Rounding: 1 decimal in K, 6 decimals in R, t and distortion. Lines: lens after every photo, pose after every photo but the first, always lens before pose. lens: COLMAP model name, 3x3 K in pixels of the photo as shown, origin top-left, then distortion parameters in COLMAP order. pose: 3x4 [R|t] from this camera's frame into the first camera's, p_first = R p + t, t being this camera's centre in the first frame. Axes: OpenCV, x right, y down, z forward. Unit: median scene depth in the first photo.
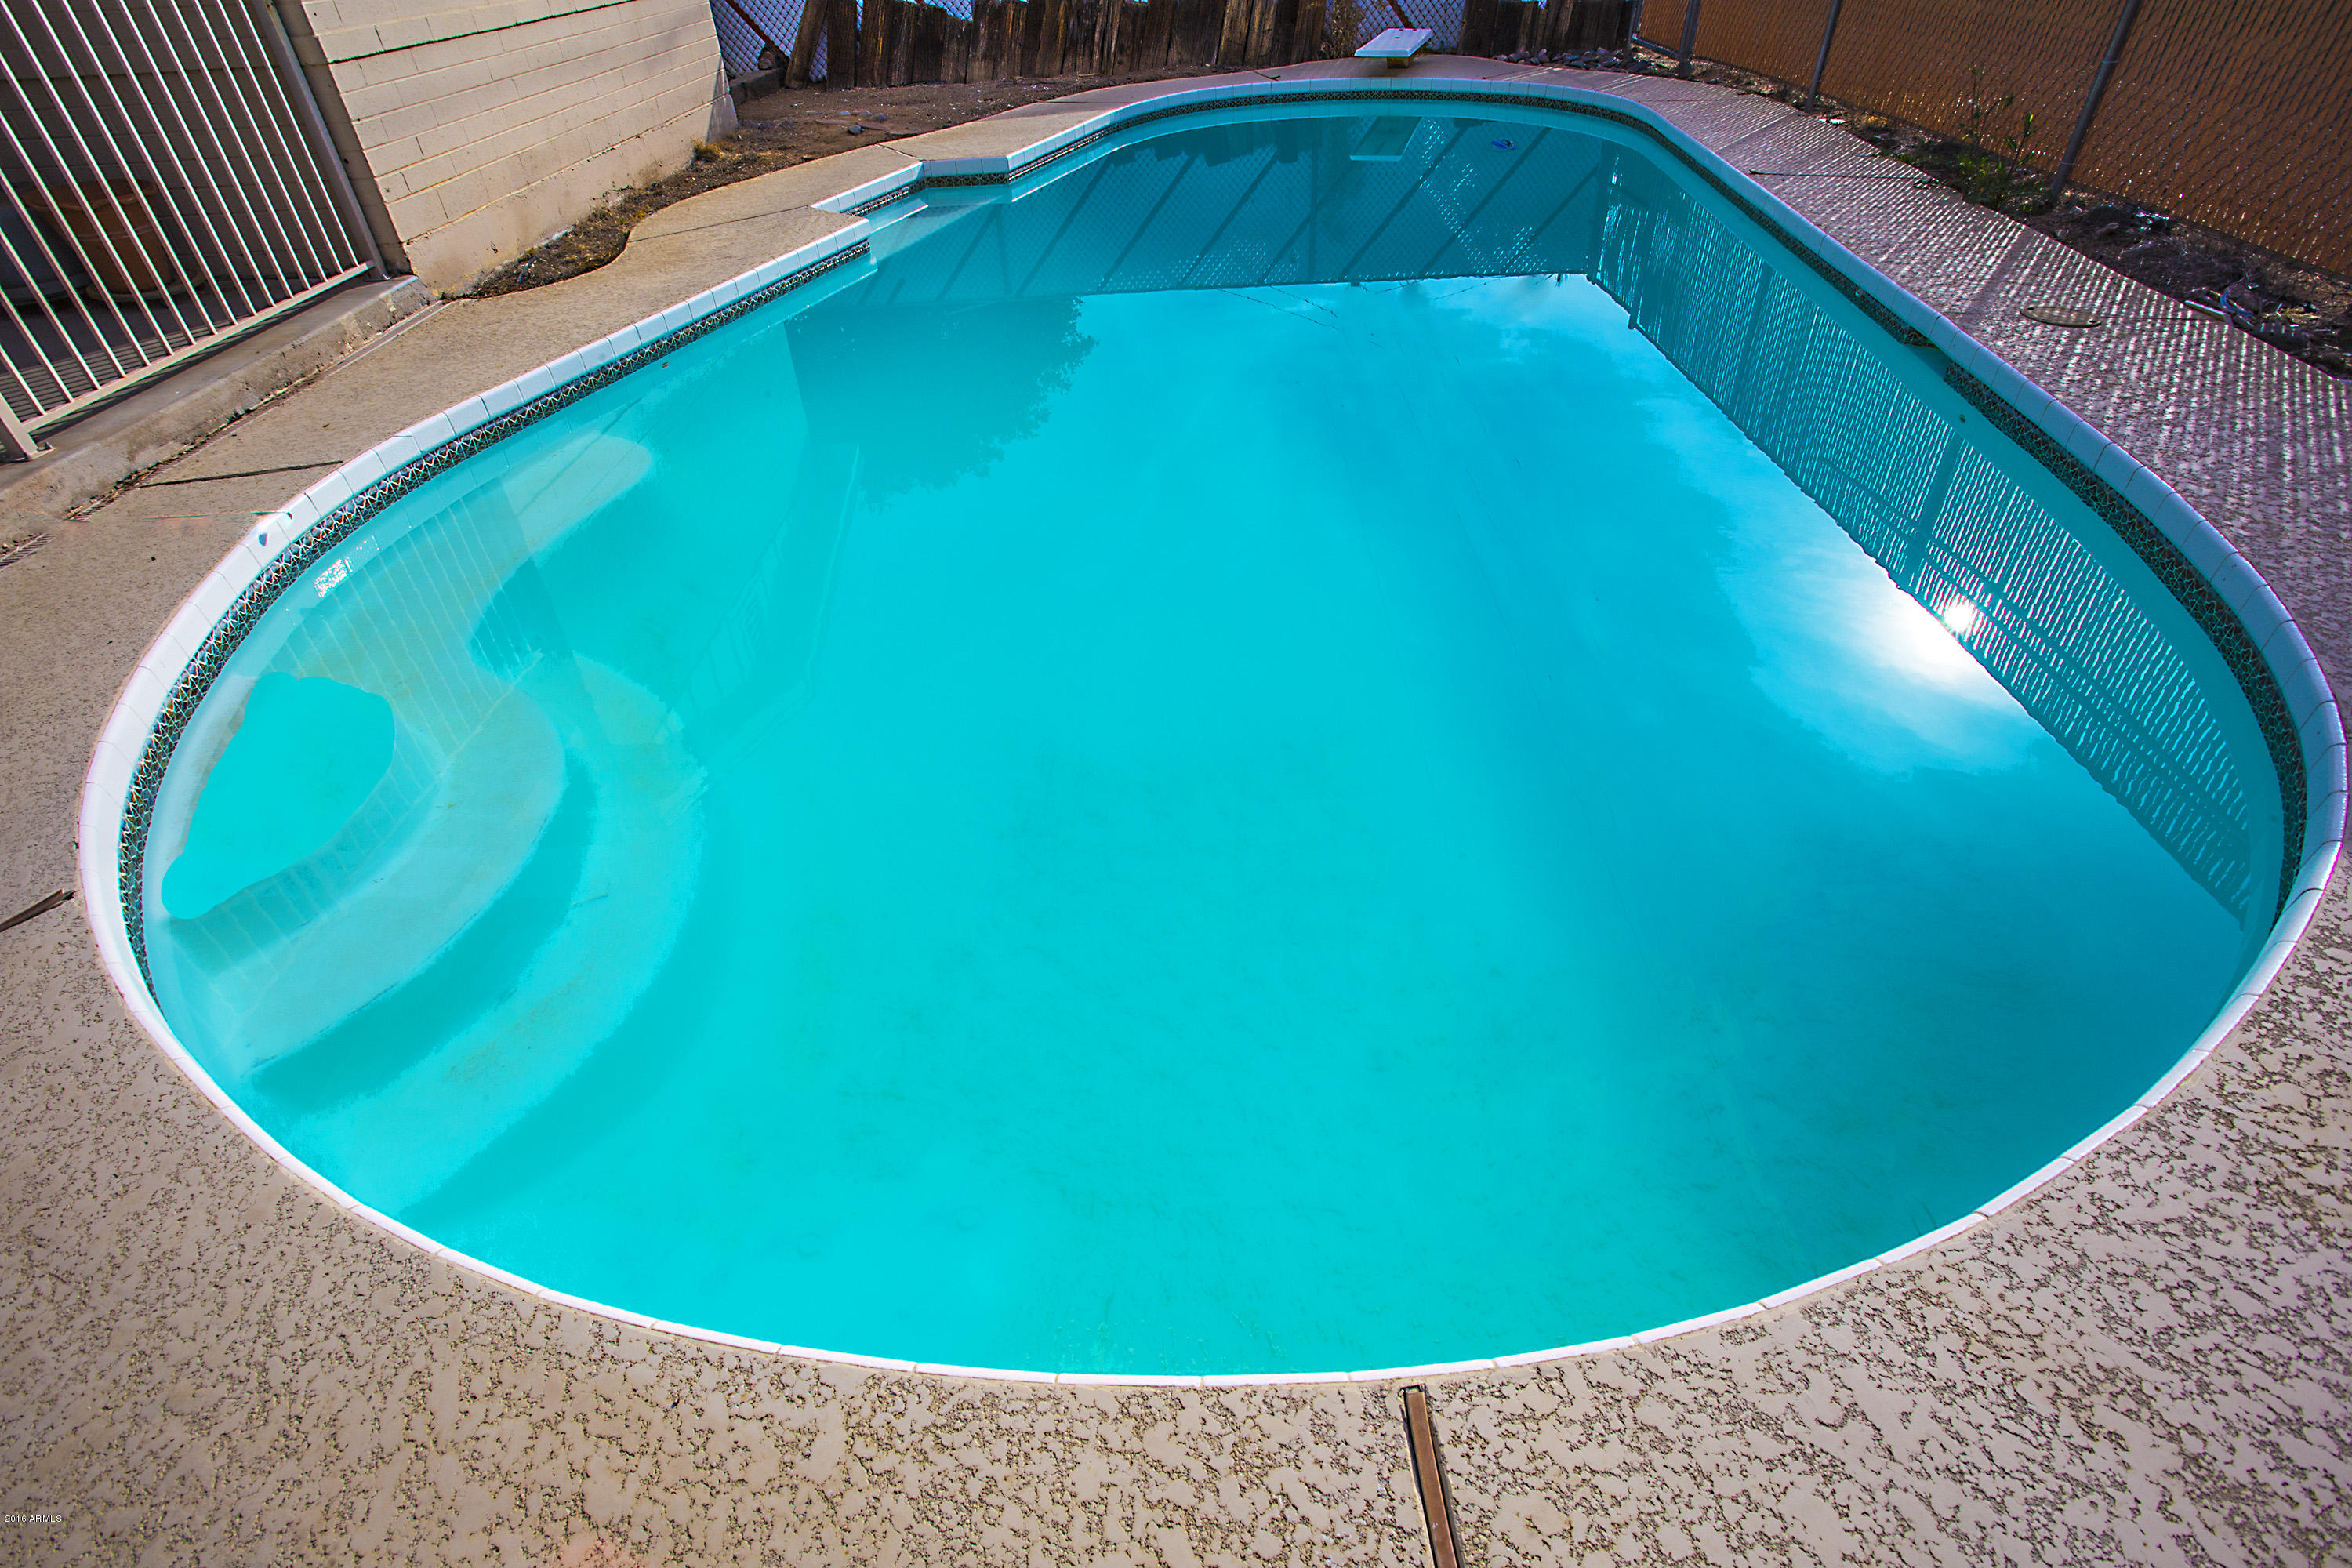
lens RADIAL K [[1139.1, 0, 1162.9], [0, 1139.1, 776.7], [0, 0, 1]] dist [-0.053037, 0.021559]
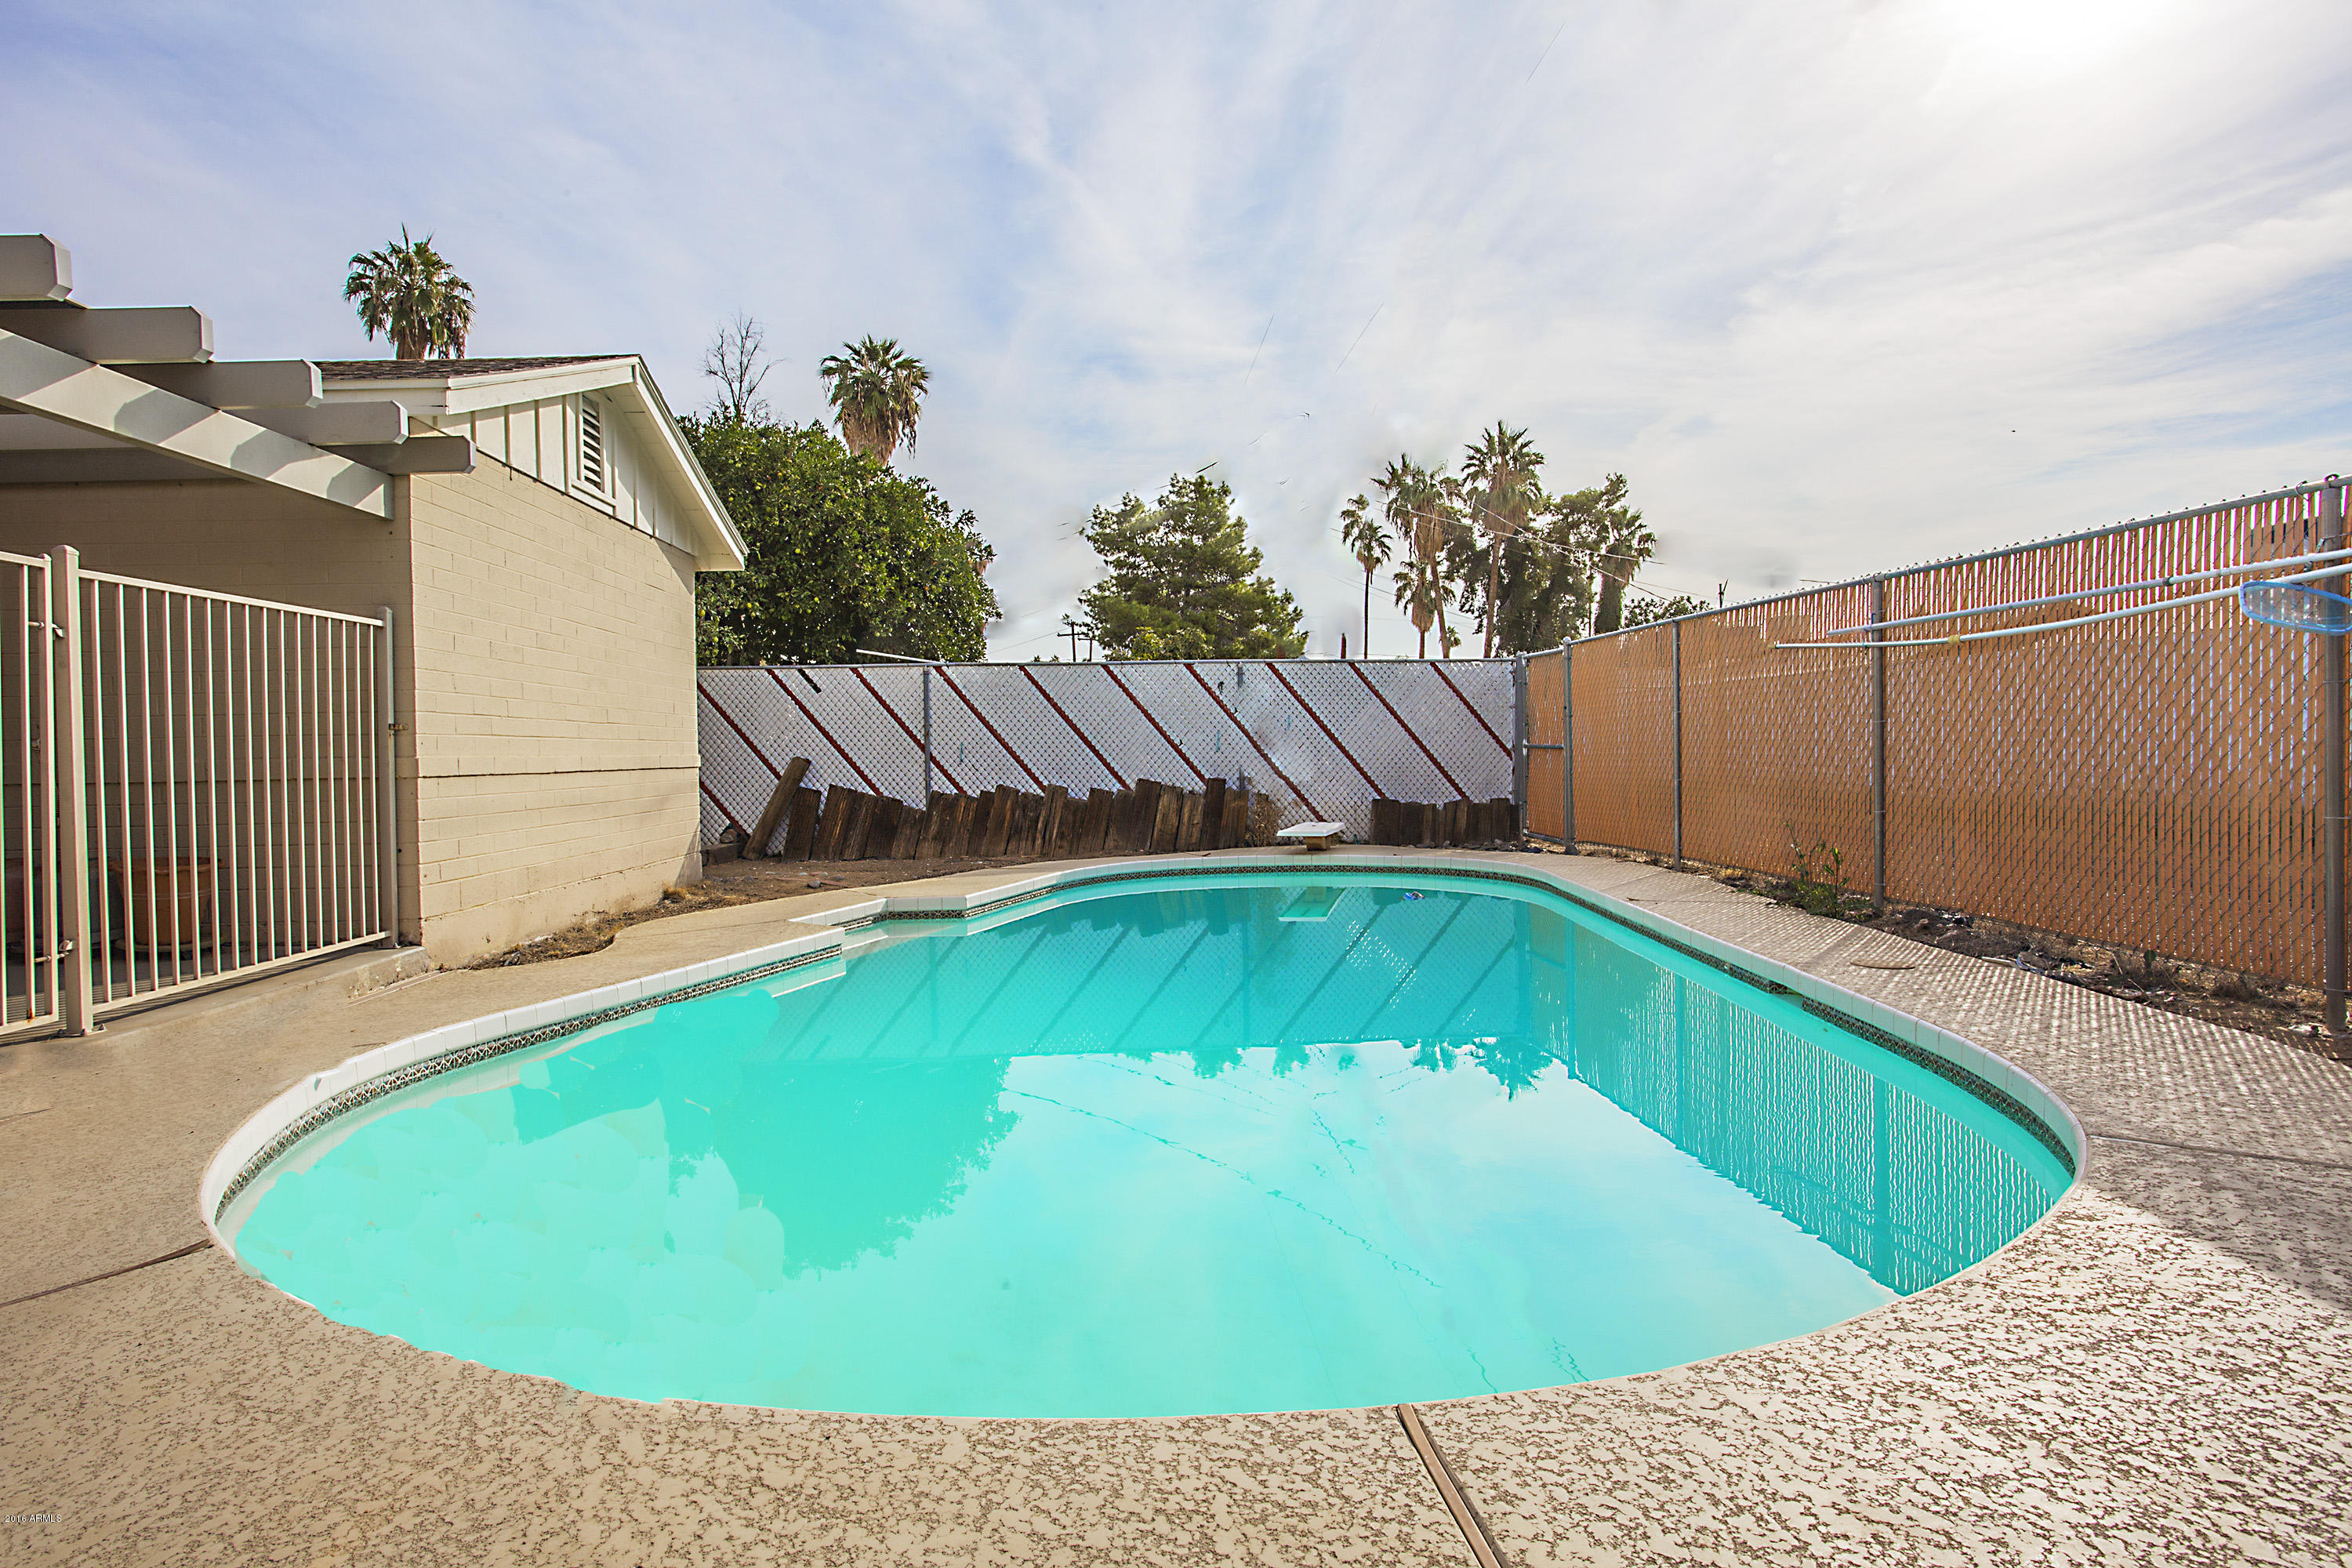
lens RADIAL K [[1410.5, 0, 1176.0], [0, 1410.5, 784.0], [0, 0, 1]] dist [-0.088697, 0.071693]
pose [[0.997187, 0.018883, 0.072535, -0.048979], [0.029681, 0.789147, -0.613486, 0.269120], [-0.068826, 0.613914, 0.786367, -0.199586]]
